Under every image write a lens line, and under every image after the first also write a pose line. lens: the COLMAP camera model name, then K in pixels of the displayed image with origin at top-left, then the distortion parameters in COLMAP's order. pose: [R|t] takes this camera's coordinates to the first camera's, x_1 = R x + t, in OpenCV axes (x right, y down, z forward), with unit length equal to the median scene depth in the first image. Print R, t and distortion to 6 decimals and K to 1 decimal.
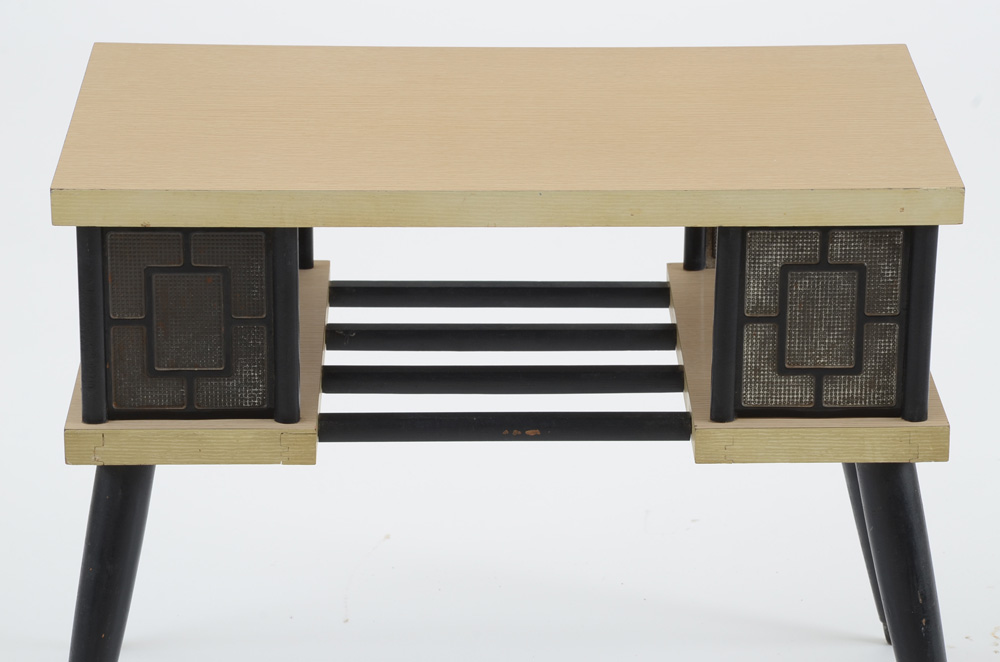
lens RADIAL K [[3673.7, 0, 501.2], [0, 3673.7, 298.9], [0, 0, 1]] dist [1.081237, 3.890634]
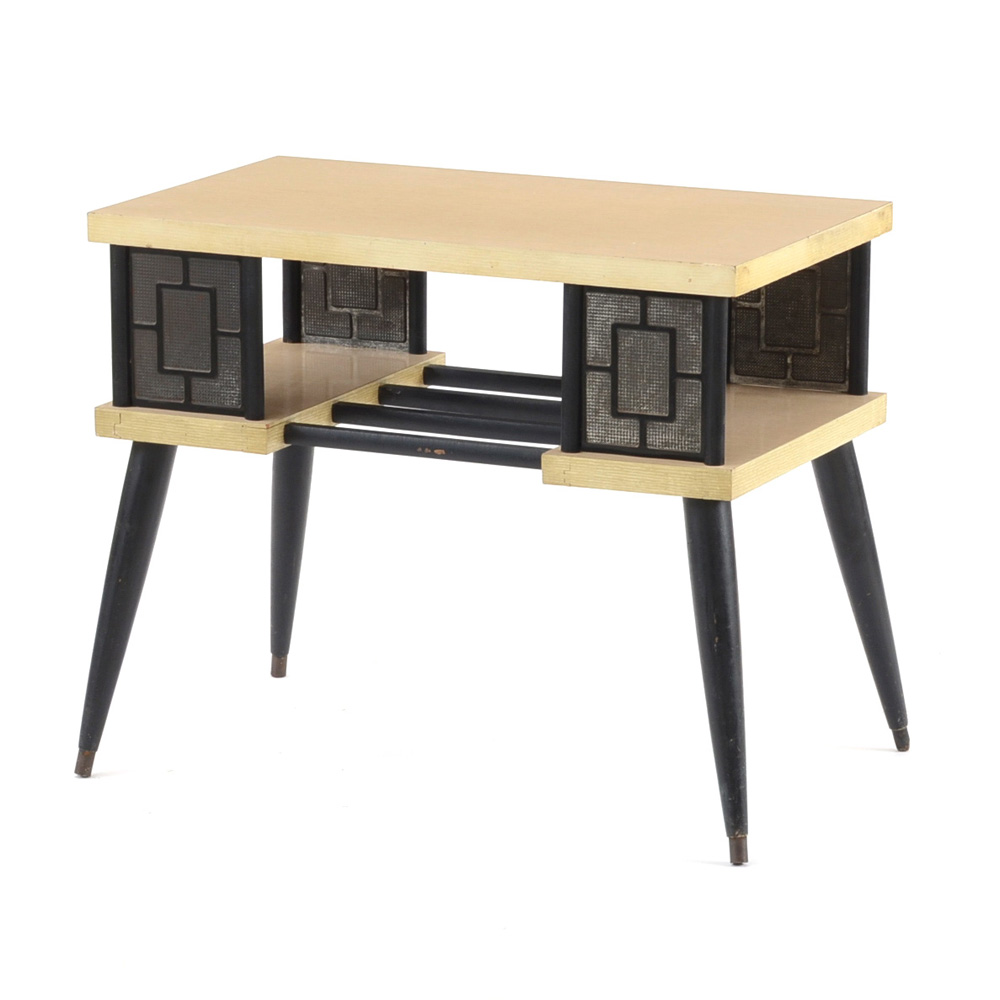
lens RADIAL K [[5033.1, 0, 500.0], [0, 5033.1, 500.0], [0, 0, 1]] dist [0.647299, -1.237497]
pose [[0.891400, 0.092668, -0.443643, 0.780596], [-0.144313, 0.985959, -0.084016, 0.192163], [0.429629, 0.138915, 0.892257, -0.488555]]
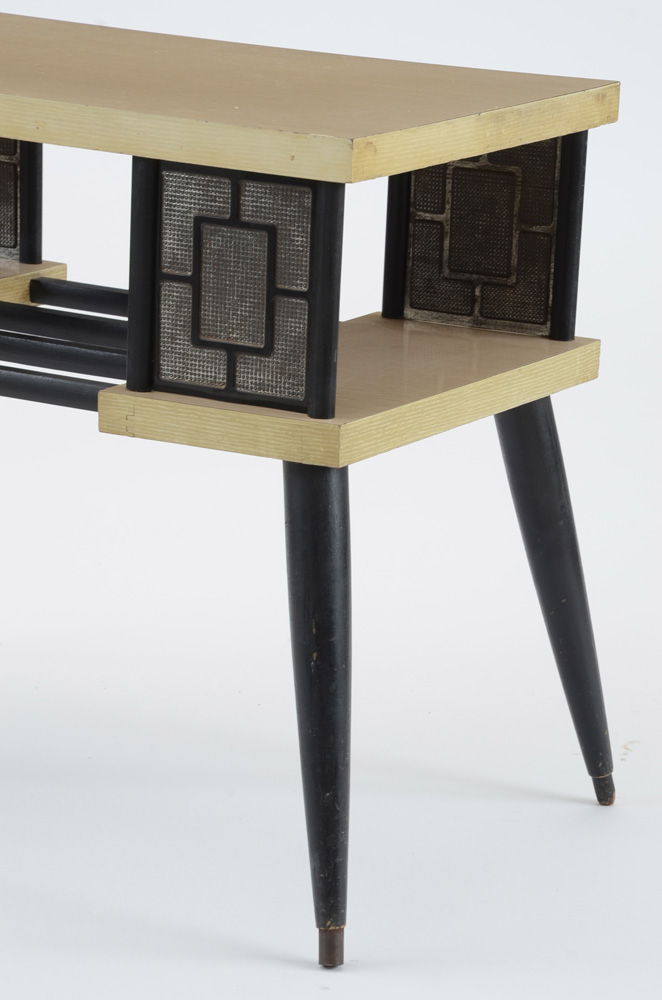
lens RADIAL K [[3673.7, 0, 330.6], [0, 3673.7, 513.0], [0, 0, 1]] dist [1.081237, 3.890634]
pose [[0.850871, 0.145634, -0.504787, 0.560030], [-0.202766, 0.977400, -0.059796, 0.106725], [0.484670, 0.153232, 0.861171, 0.257222]]
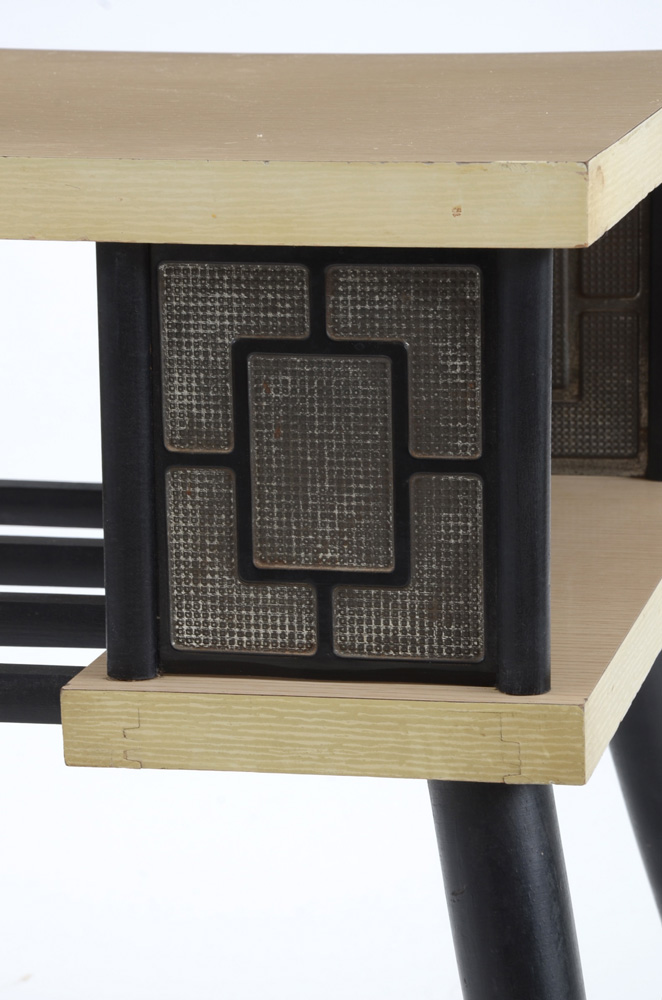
lens RADIAL K [[3330.9, 0, 331.0], [0, 3330.9, 500.0], [0, 0, 1]] dist [0.818105, -0.794744]
pose [[0.964123, 0.030991, -0.263639, 0.198860], [-0.061977, 0.991993, -0.110039, 0.056490], [0.258118, 0.122431, 0.958324, 0.594776]]
